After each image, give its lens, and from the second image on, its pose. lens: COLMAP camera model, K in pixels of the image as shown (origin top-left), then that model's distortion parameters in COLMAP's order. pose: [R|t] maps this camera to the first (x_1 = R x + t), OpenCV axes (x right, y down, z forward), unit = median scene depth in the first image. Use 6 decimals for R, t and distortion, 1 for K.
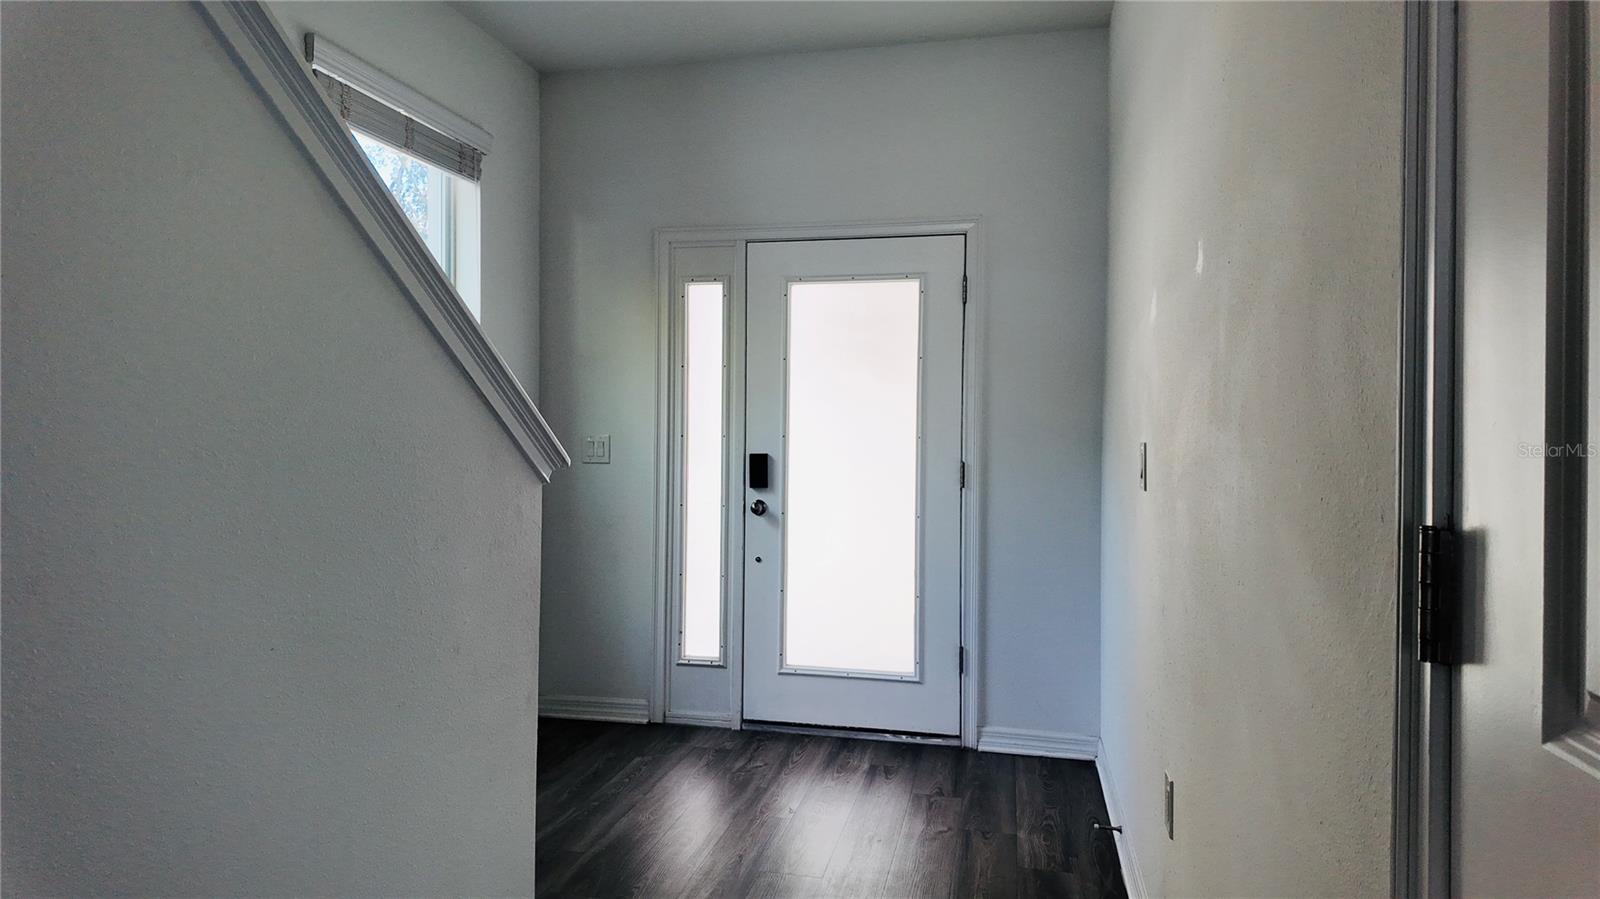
lens RADIAL K [[929.0, 0, 795.1], [0, 929.0, 438.2], [0, 0, 1]] dist [0.030753, -0.028073]
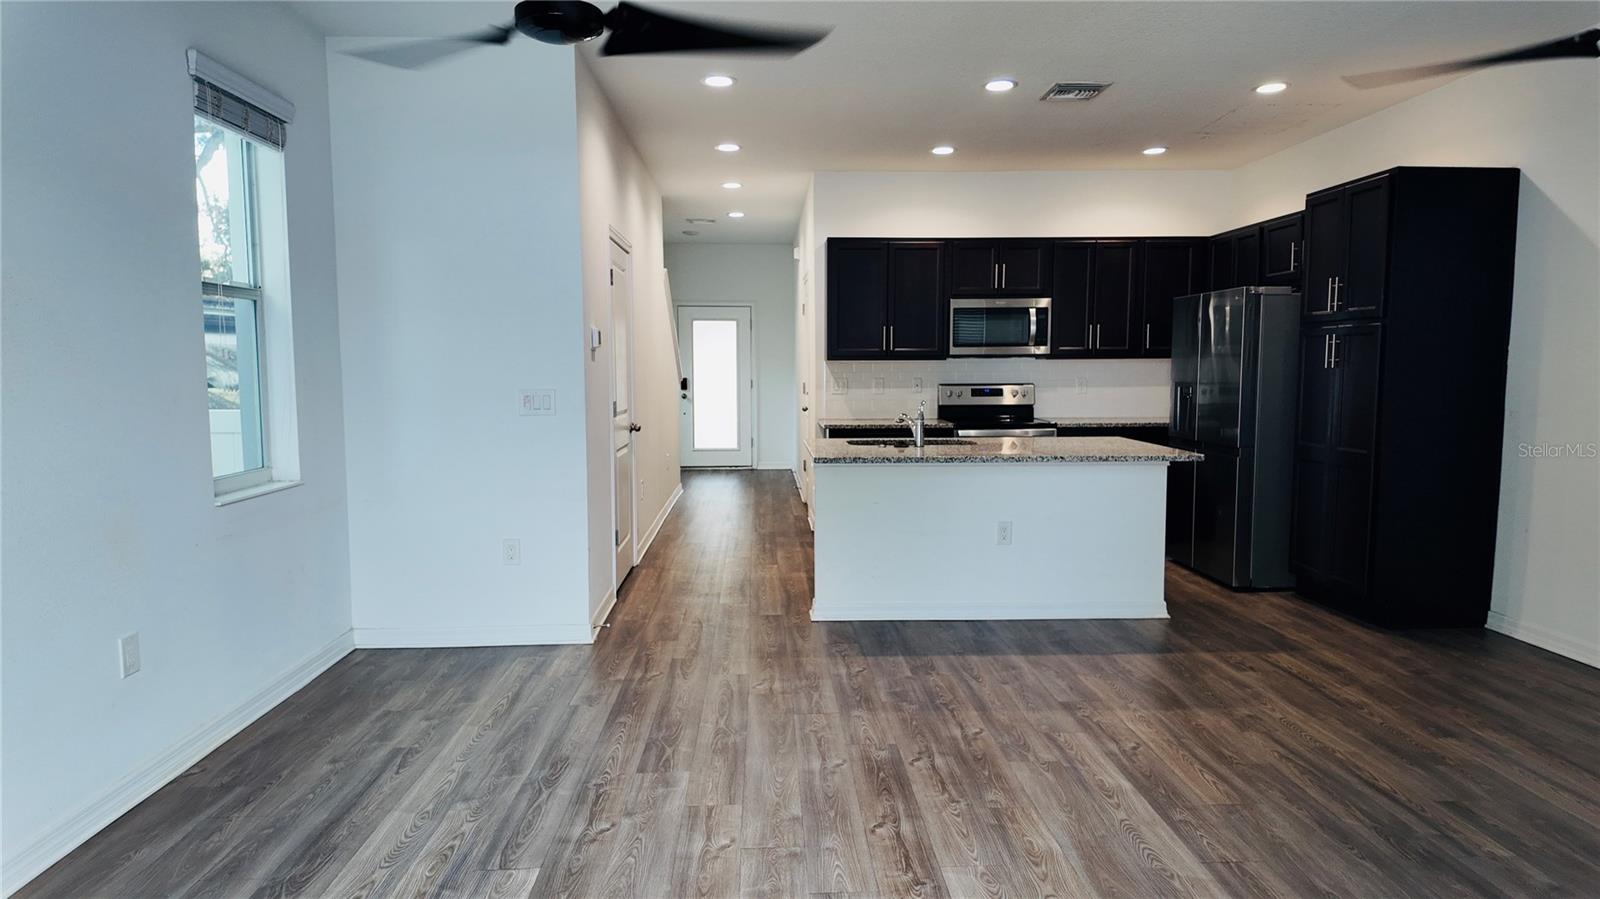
lens RADIAL K [[929.0, 0, 796.3], [0, 929.0, 452.8], [0, 0, 1]] dist [0.030753, -0.028073]
pose [[0.971531, -0.033287, 0.234564, -0.396178], [0.017930, 0.997572, 0.067302, 0.061807], [-0.236234, -0.061180, 0.969768, -1.993341]]
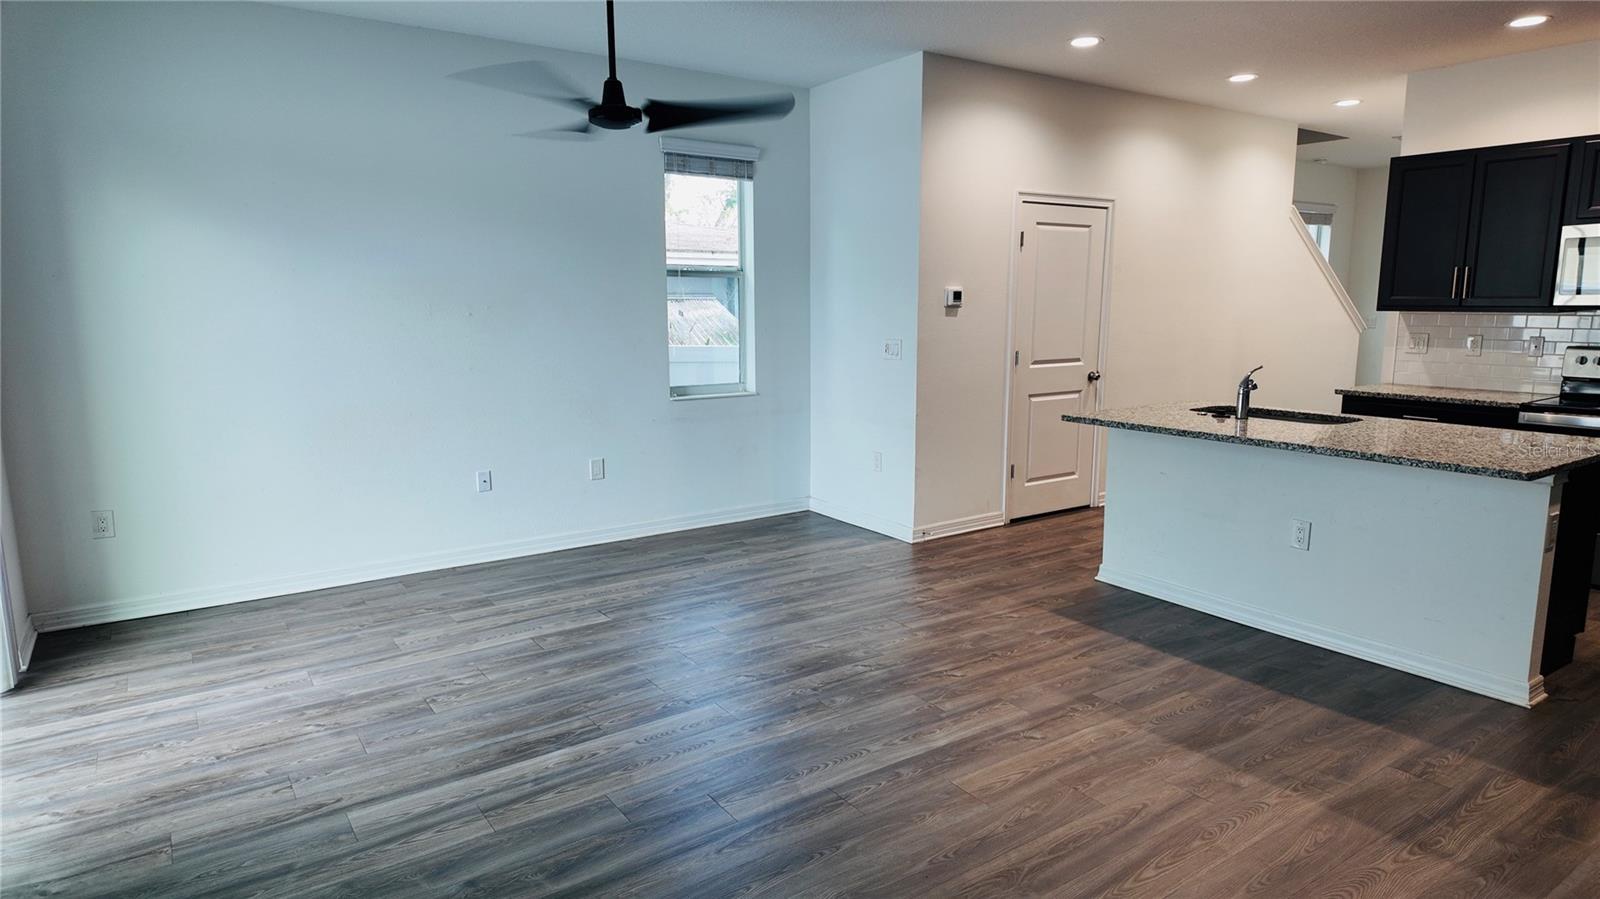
lens RADIAL K [[929.0, 0, 805.1], [0, 929.0, 448.3], [0, 0, 1]] dist [0.030753, -0.028073]
pose [[0.717475, 0.102577, -0.688990, 0.483217], [-0.012636, 0.990852, 0.134360, 0.032576], [0.696470, -0.087694, 0.712208, -1.958367]]
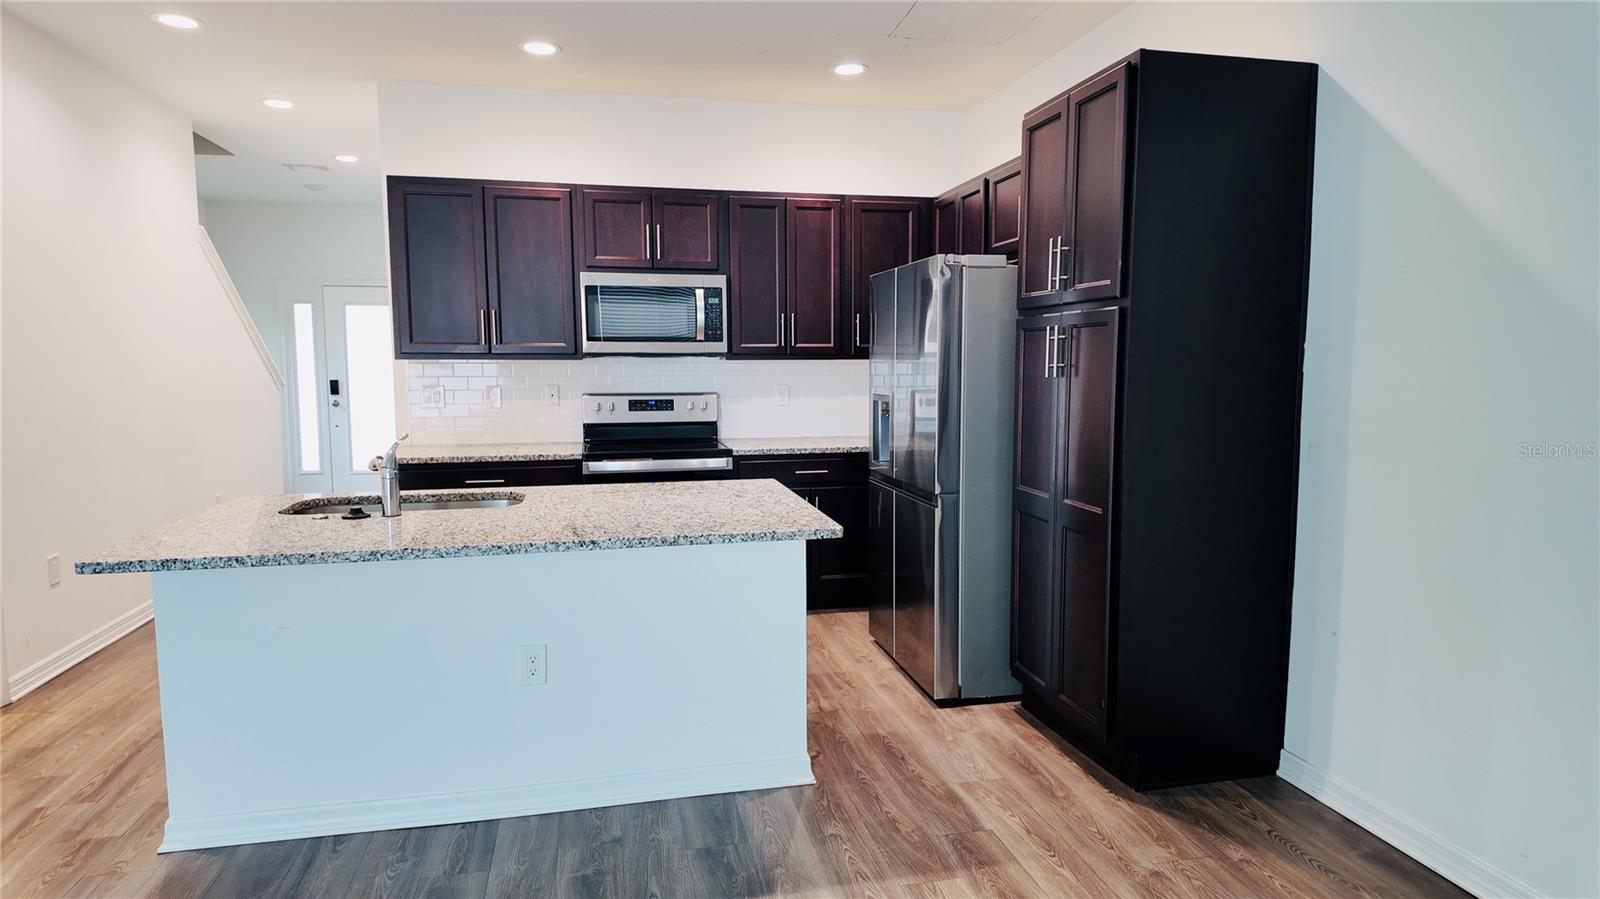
lens RADIAL K [[929.0, 0, 793.5], [0, 929.0, 453.3], [0, 0, 1]] dist [0.030753, -0.028073]
pose [[0.916865, -0.050958, 0.395932, 0.078874], [0.021888, 0.996744, 0.077600, 0.042999], [-0.398597, -0.062482, 0.914995, -1.582621]]
